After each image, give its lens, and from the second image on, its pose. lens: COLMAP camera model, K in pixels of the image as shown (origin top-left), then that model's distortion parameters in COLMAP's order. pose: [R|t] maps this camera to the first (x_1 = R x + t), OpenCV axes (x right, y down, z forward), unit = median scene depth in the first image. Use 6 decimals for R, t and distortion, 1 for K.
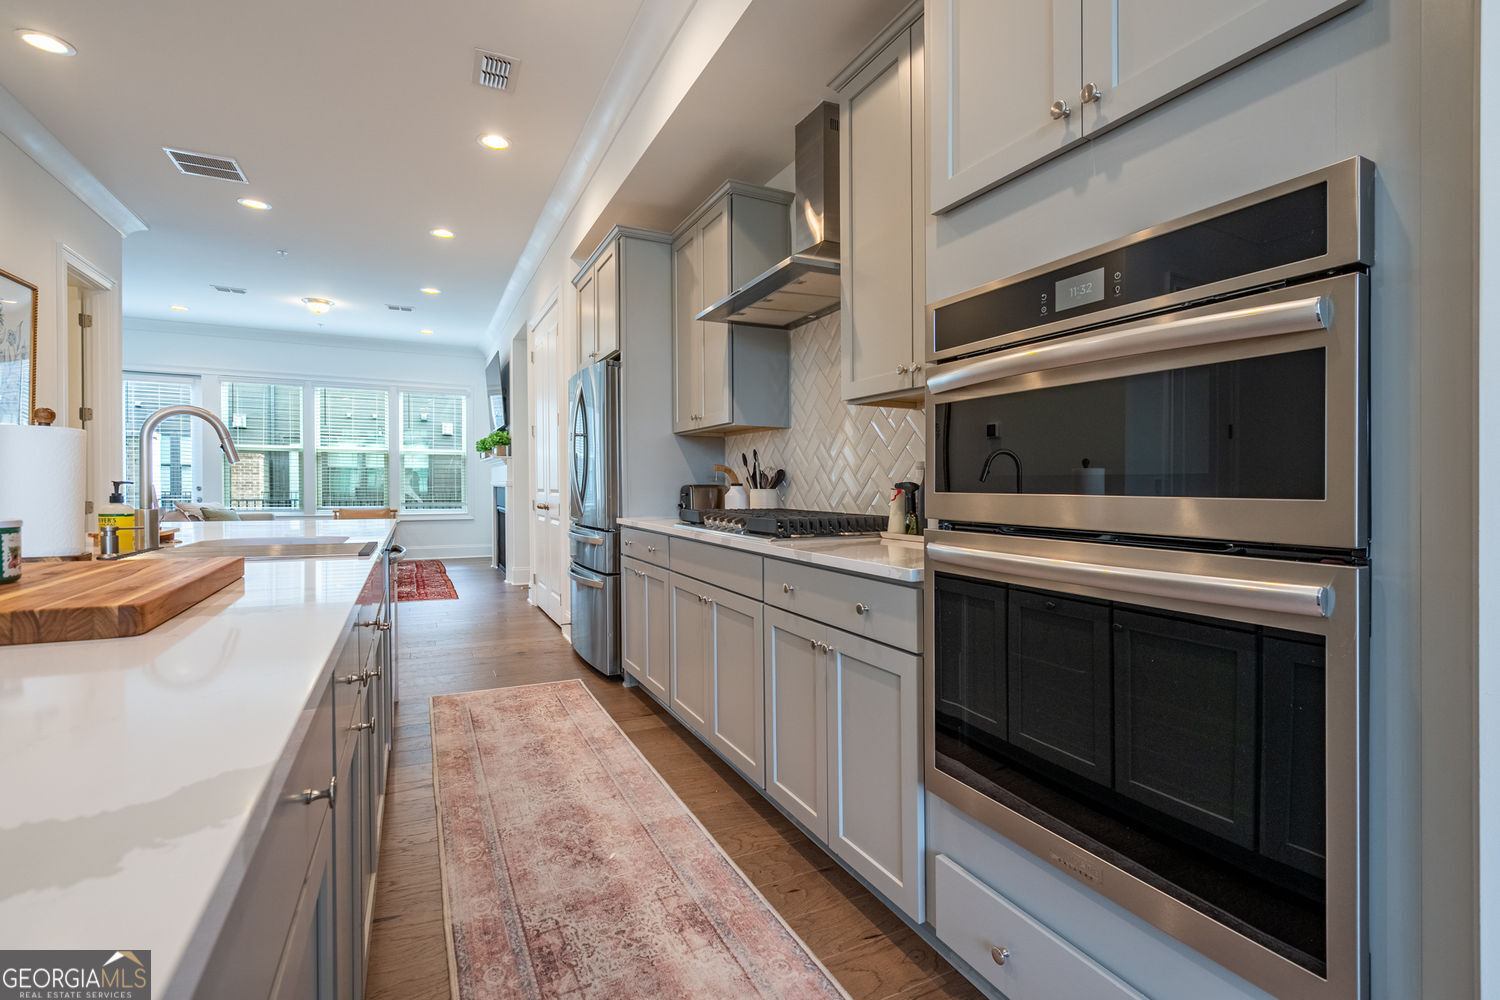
lens RADIAL K [[687.1, 0, 760.9], [0, 687.1, 469.2], [0, 0, 1]] dist [-0.000688, 0.001215]
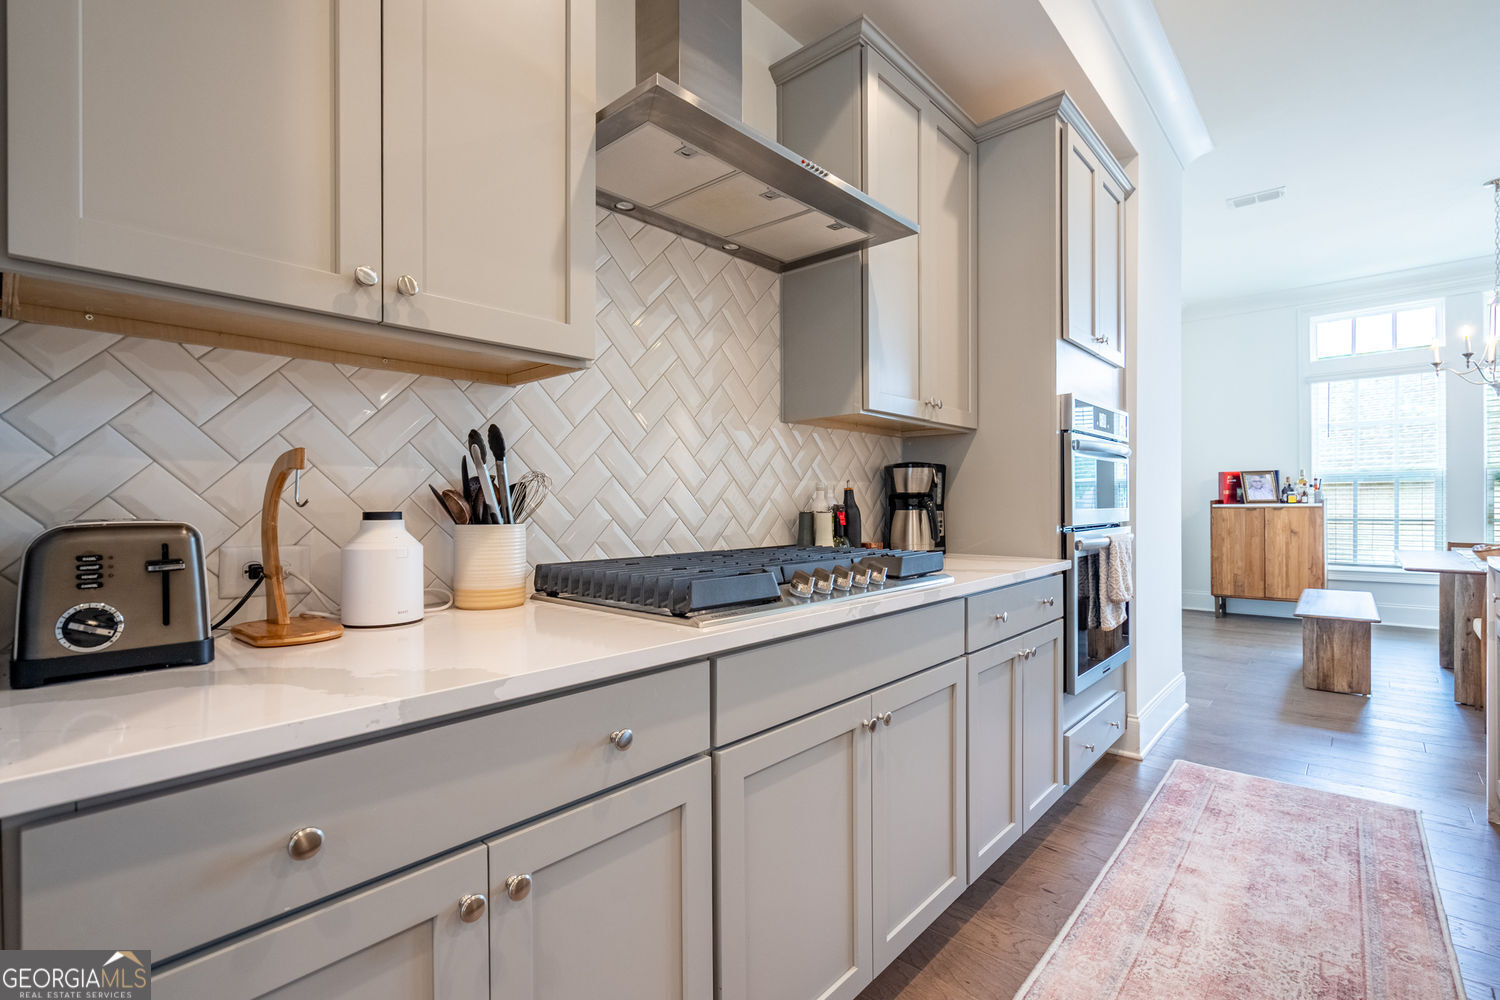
lens RADIAL K [[687.1, 0, 751.7], [0, 687.1, 489.9], [0, 0, 1]] dist [-0.000688, 0.001215]
pose [[-0.367593, 0.016775, 0.929835, -0.508021], [-0.014331, 0.999616, -0.023699, 0.019012], [-0.929876, -0.022037, -0.367212, 1.192924]]
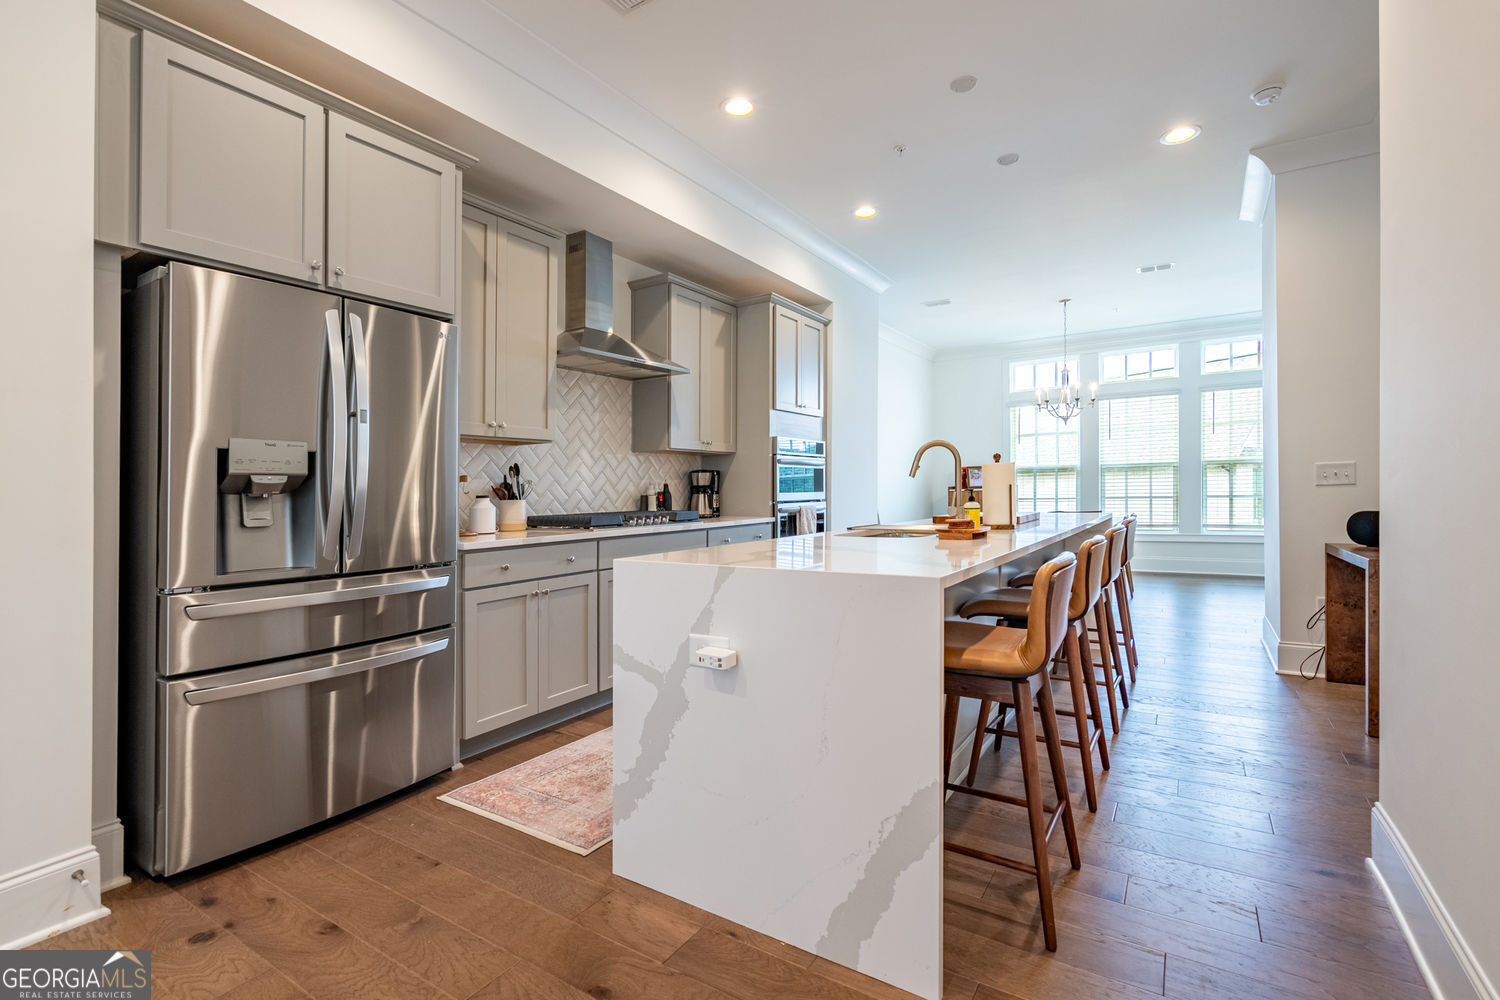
lens RADIAL K [[687.1, 0, 757.0], [0, 687.1, 473.8], [0, 0, 1]] dist [-0.000688, 0.001215]
pose [[-0.516235, 0.019826, 0.856217, -1.324085], [-0.008056, 0.999575, -0.028003, 0.017545], [-0.856409, -0.021353, -0.515856, 1.456817]]
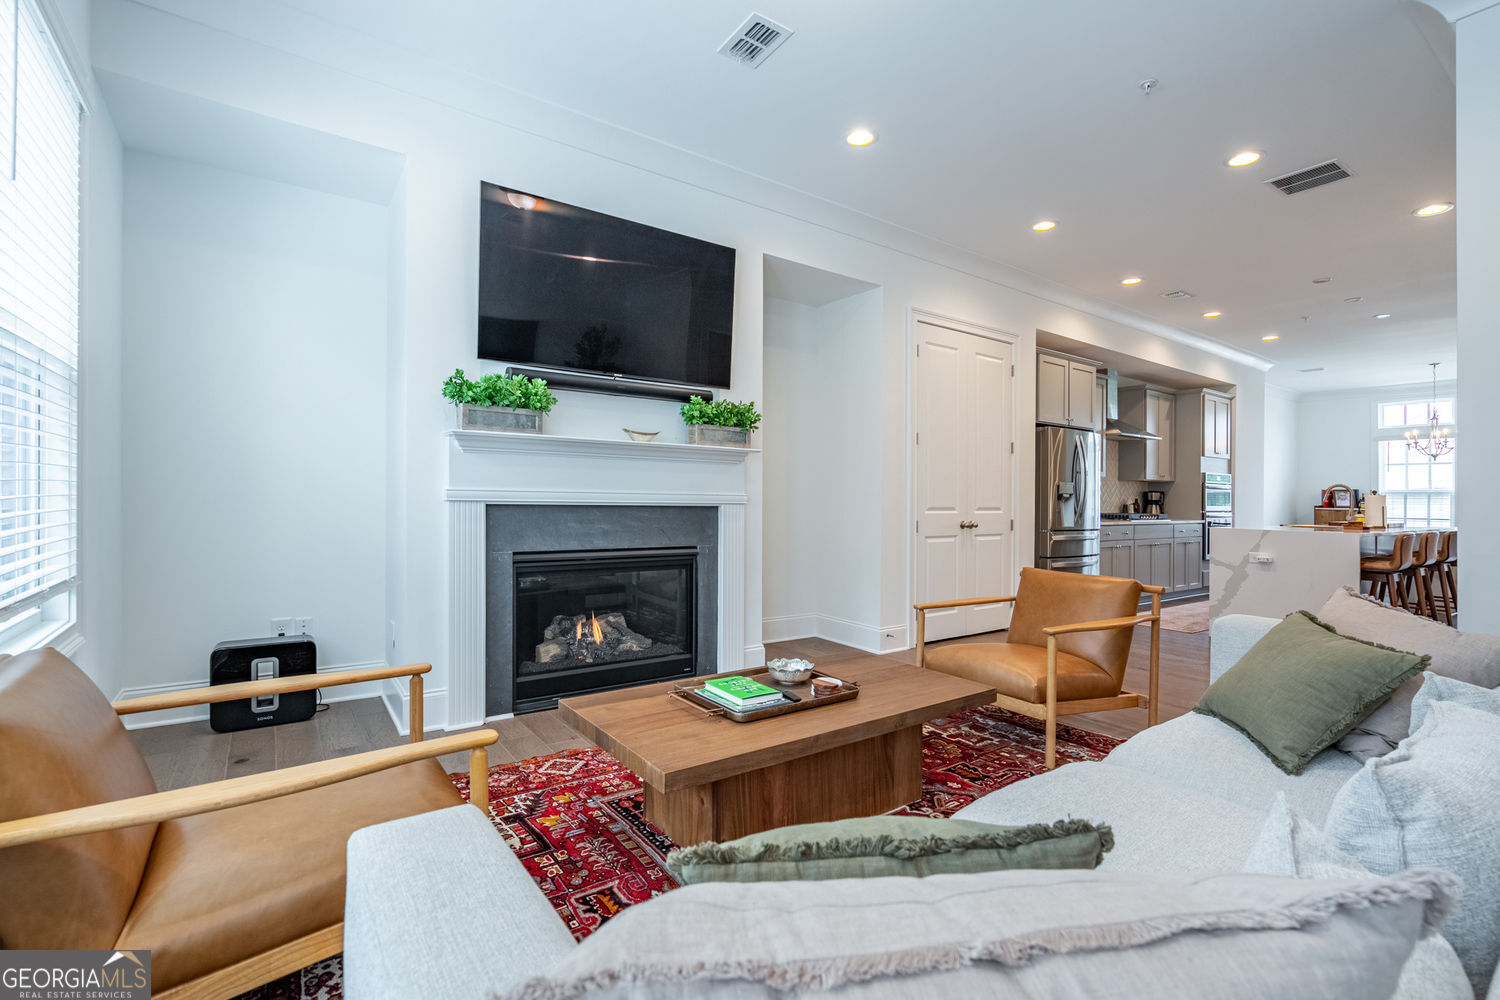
lens RADIAL K [[687.1, 0, 750.2], [0, 687.1, 460.6], [0, 0, 1]] dist [-0.000688, 0.001215]
pose [[-0.159388, 0.039332, 0.986432, -2.436356], [-0.041591, 0.998051, -0.046516, 0.040648], [-0.986340, -0.048441, -0.157441, 2.882877]]
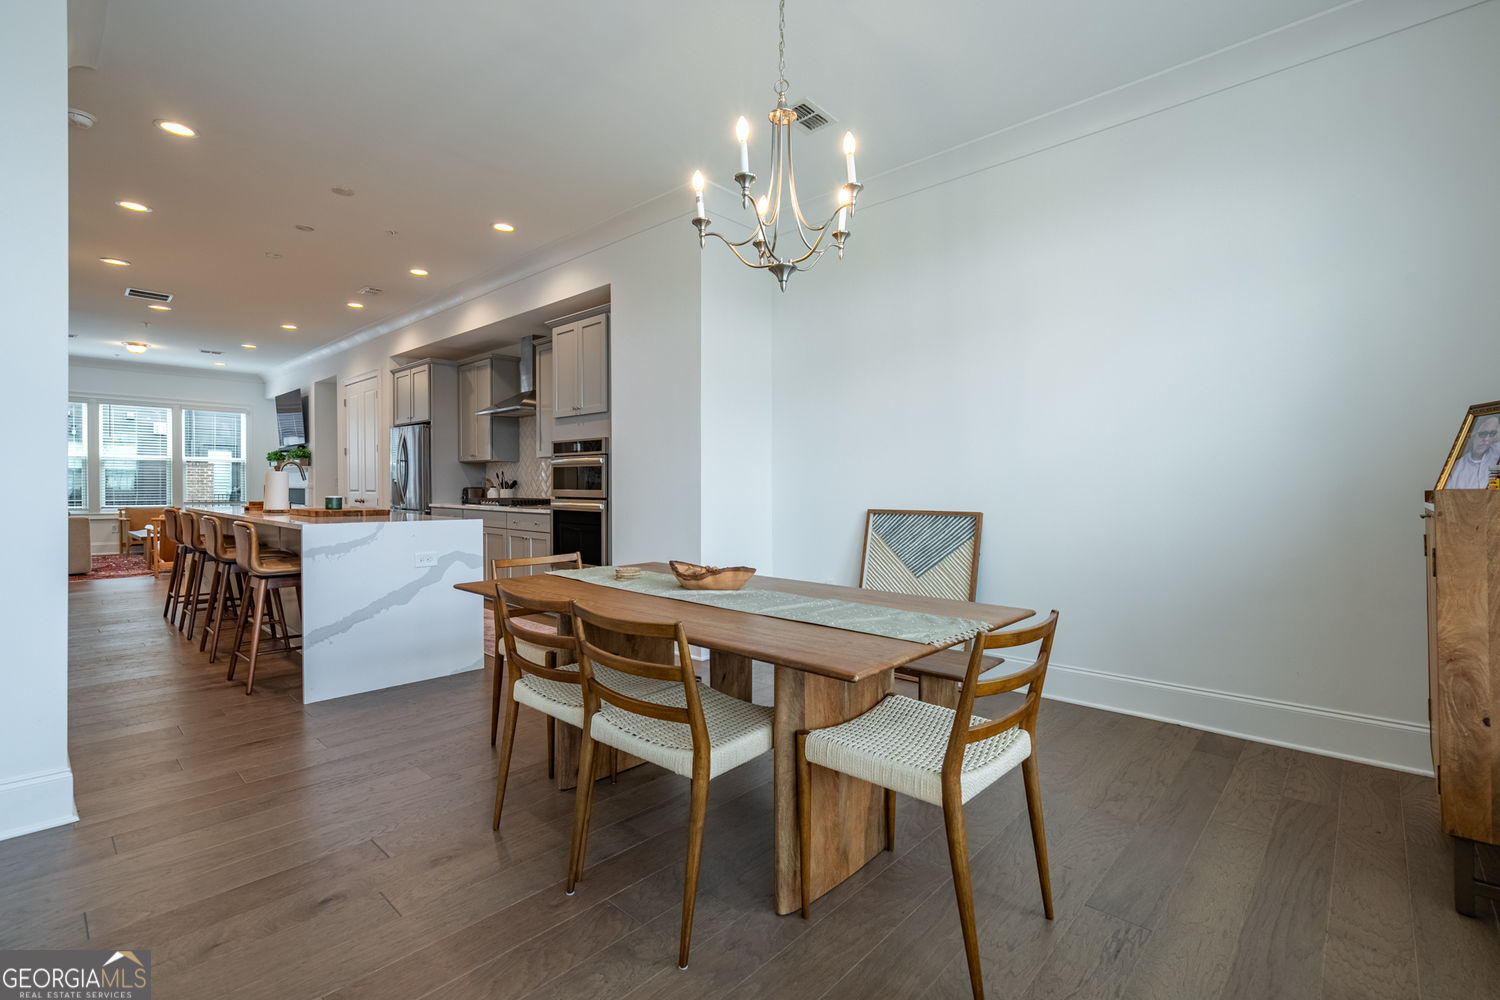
lens RADIAL K [[687.1, 0, 763.0], [0, 687.1, 481.9], [0, 0, 1]] dist [-0.000688, 0.001215]
pose [[0.935915, -0.000046, 0.352226, -0.003561], [-0.006426, 0.999831, 0.017203, -0.044209], [-0.352167, -0.018364, 0.935757, -1.598150]]
